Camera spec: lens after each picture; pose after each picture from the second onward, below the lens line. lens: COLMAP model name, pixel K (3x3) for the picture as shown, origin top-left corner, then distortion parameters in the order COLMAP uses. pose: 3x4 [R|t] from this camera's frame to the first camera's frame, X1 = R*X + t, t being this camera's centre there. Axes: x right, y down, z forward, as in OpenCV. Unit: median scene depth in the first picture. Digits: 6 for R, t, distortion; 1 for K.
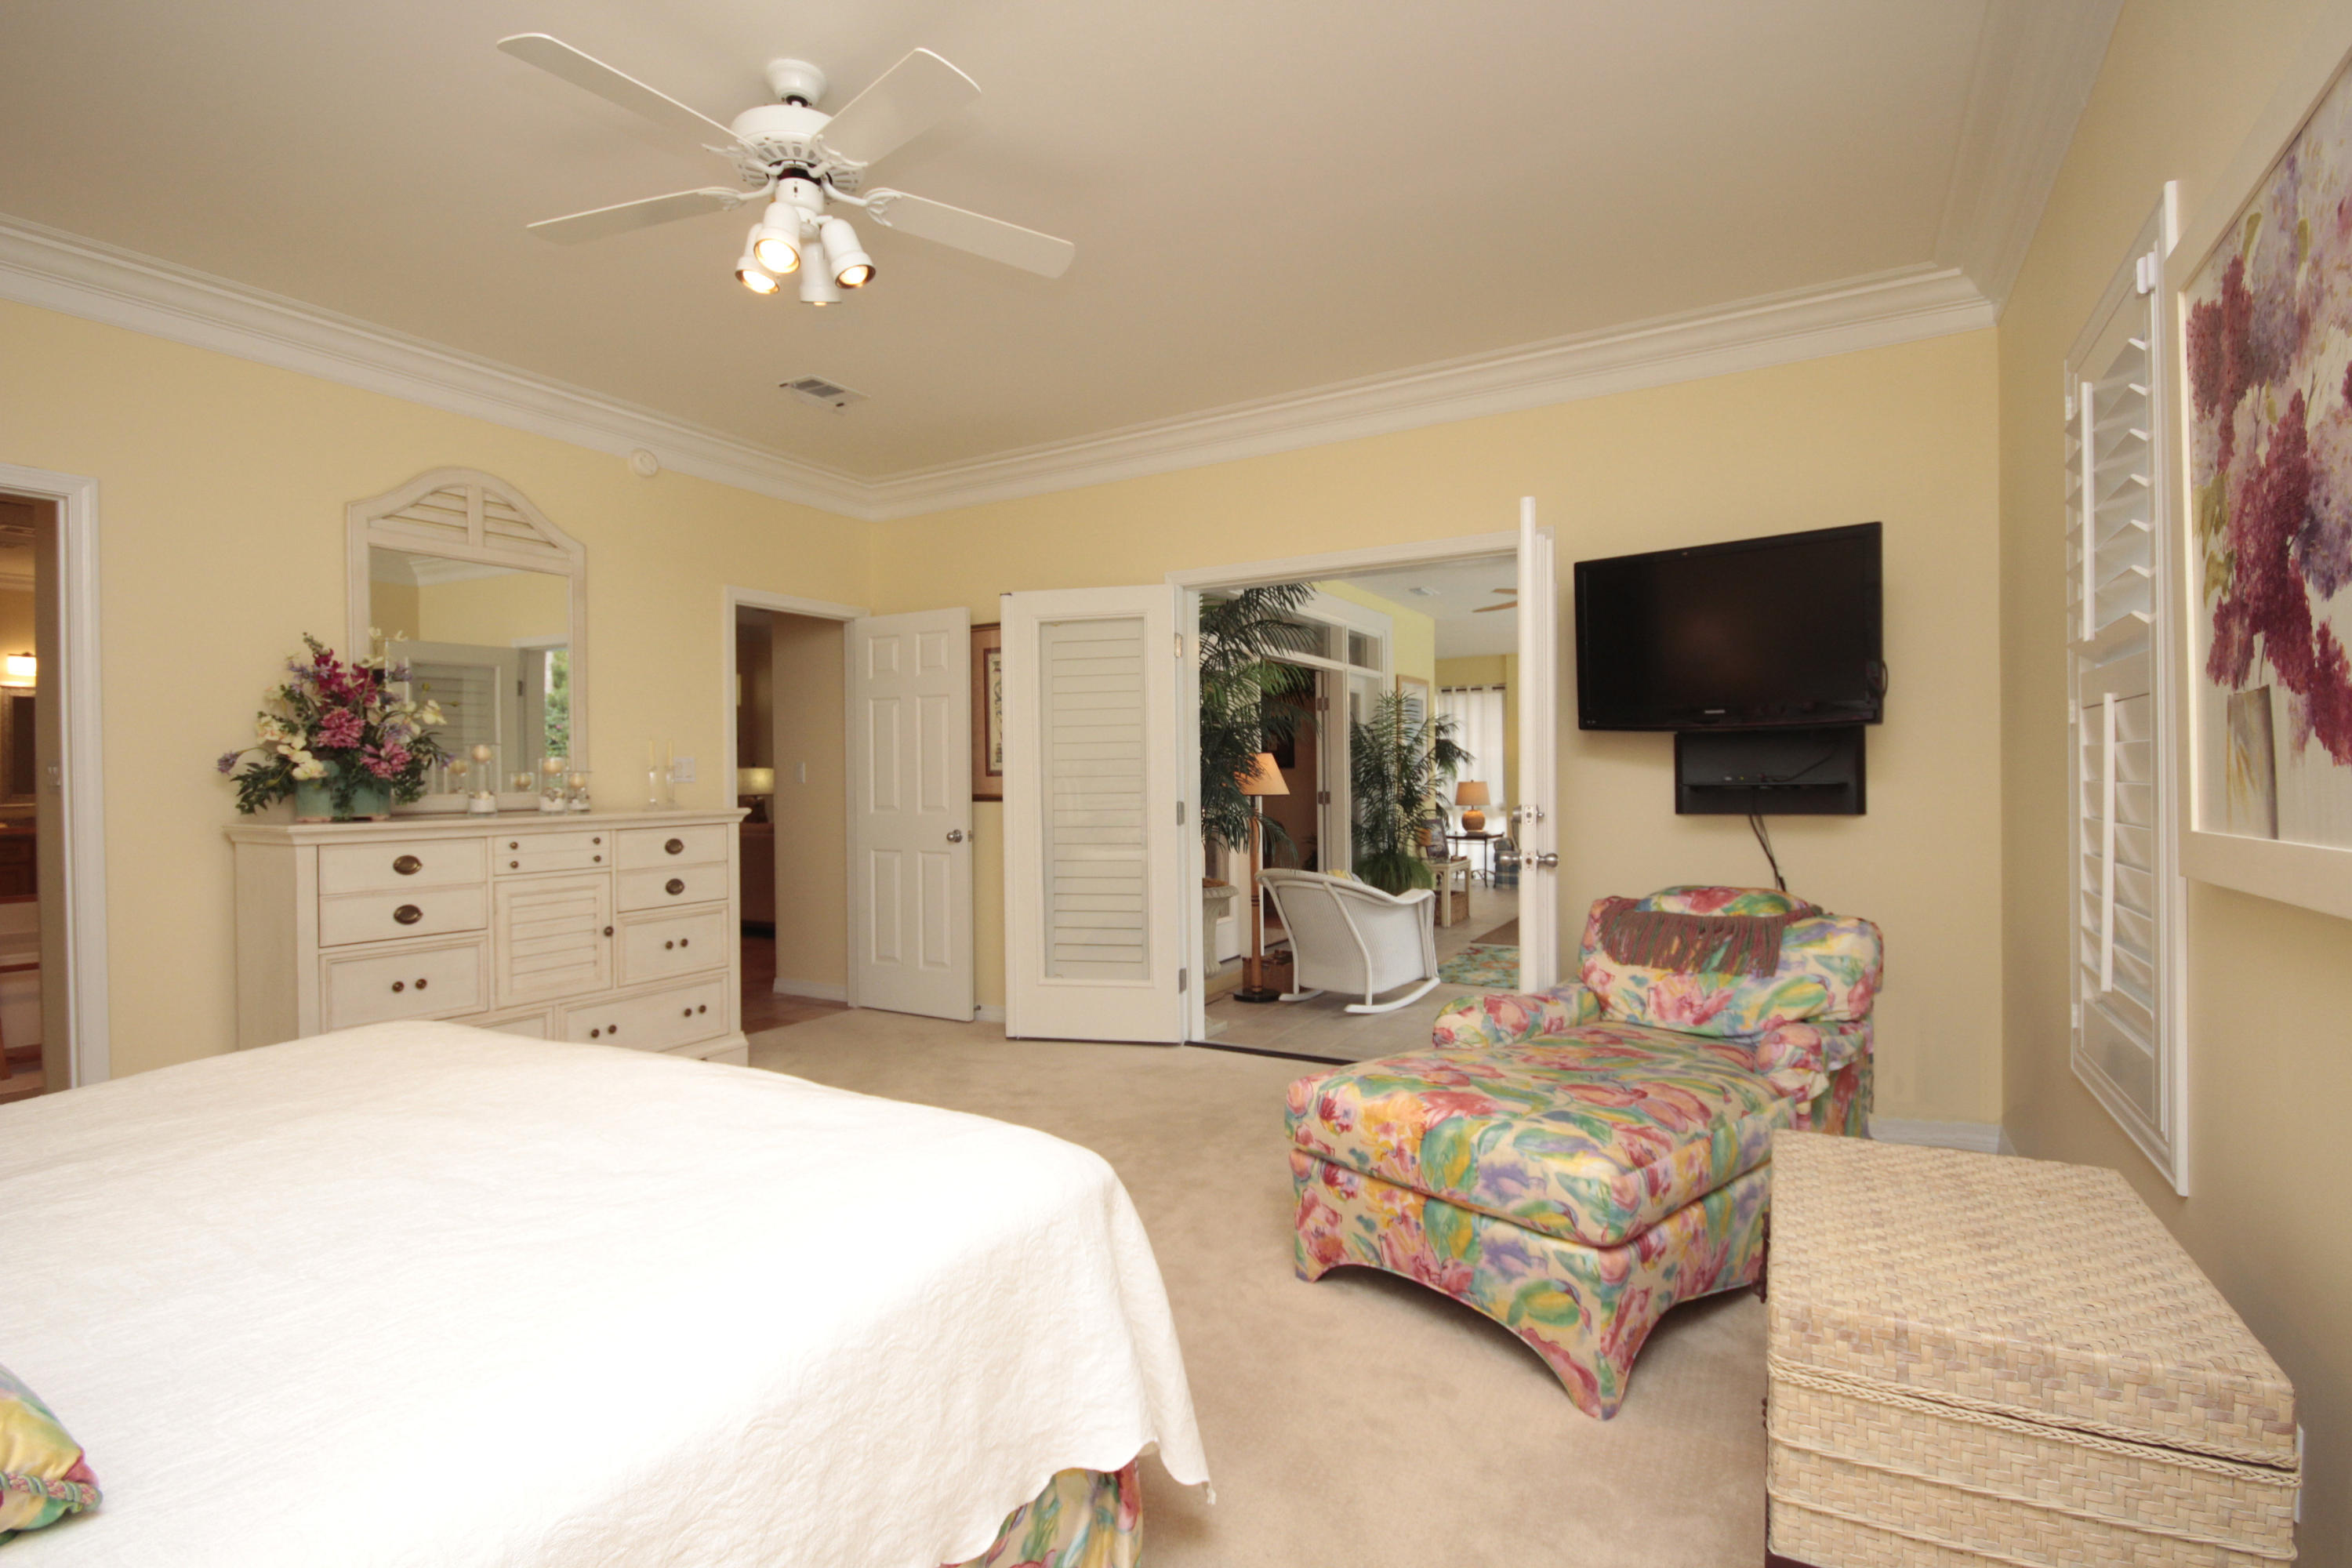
lens RADIAL K [[1080.8, 0, 1186.0], [0, 1080.8, 781.4], [0, 0, 1]] dist [-0.008076, -0.000773]
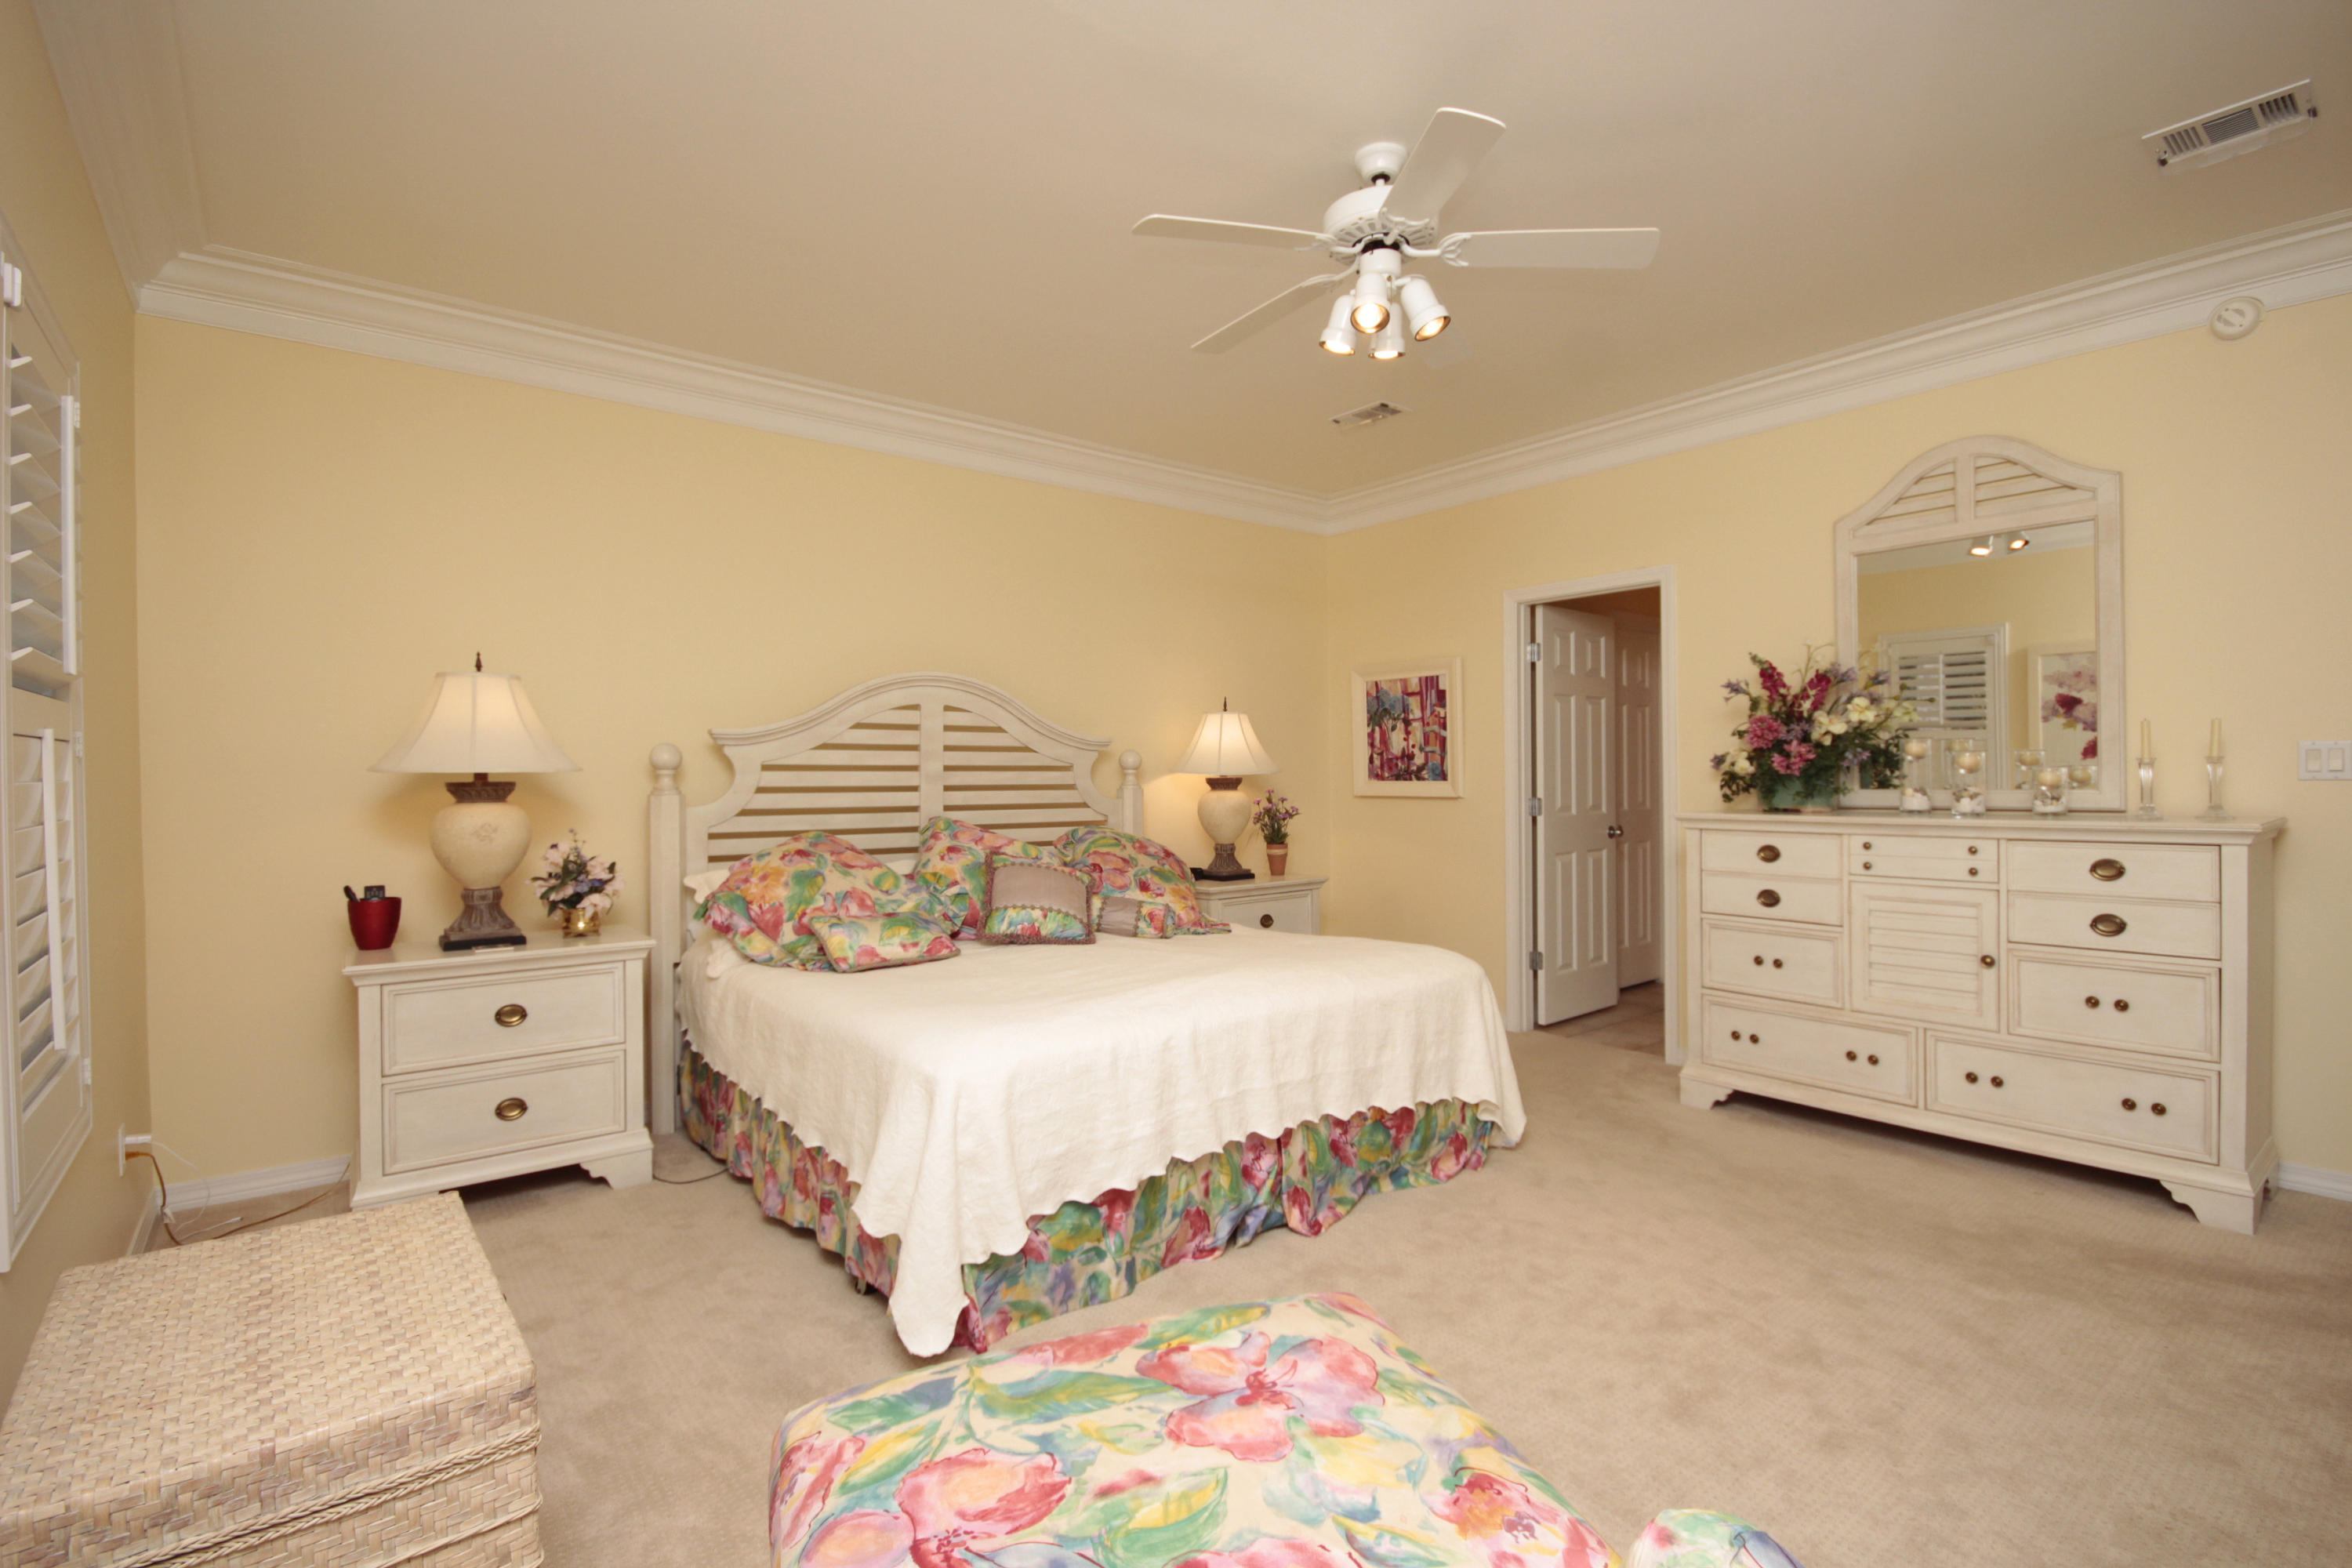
lens RADIAL K [[1080.8, 0, 1186.4], [0, 1080.8, 784.5], [0, 0, 1]] dist [-0.008076, -0.000773]
pose [[-0.354720, 0.024805, -0.934643, 0.484359], [0.008517, 0.999692, 0.023299, -0.022514], [0.934934, 0.000304, -0.354822, 0.769692]]
